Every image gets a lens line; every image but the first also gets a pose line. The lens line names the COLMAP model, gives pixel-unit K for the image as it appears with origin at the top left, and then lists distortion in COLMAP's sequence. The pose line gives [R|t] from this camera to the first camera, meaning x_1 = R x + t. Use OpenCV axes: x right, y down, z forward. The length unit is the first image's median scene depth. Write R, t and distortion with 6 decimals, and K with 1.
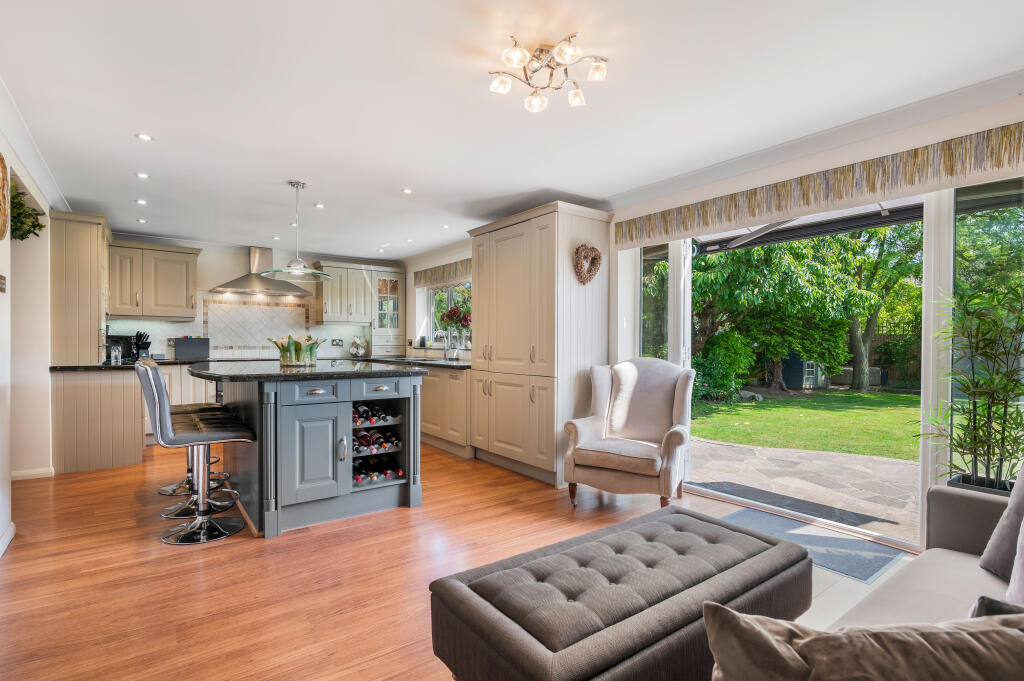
lens RADIAL K [[486.9, 0, 510.0], [0, 486.9, 343.2], [0, 0, 1]] dist [0.003186, 0.000346]
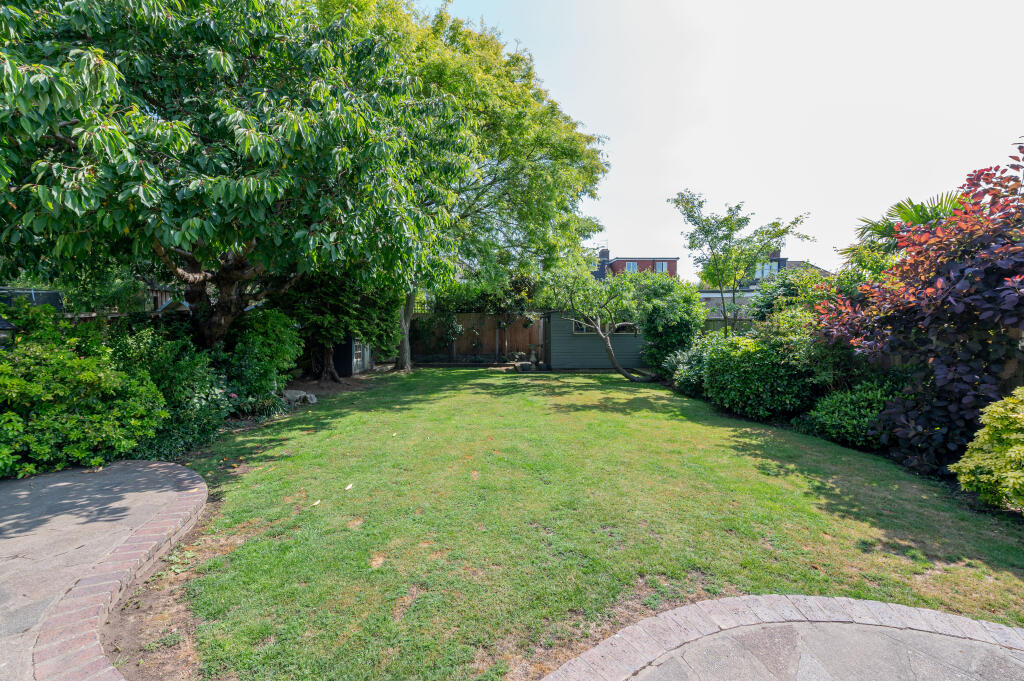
lens RADIAL K [[444.3, 0, 512.0], [0, 444.3, 336.2], [0, 0, 1]] dist [0.002353, 0.000158]
pose [[0.580372, -0.038804, 0.813426, 0.139148], [0.002597, 0.998947, 0.045801, -0.012898], [-0.814347, -0.024470, 0.579862, 0.355084]]
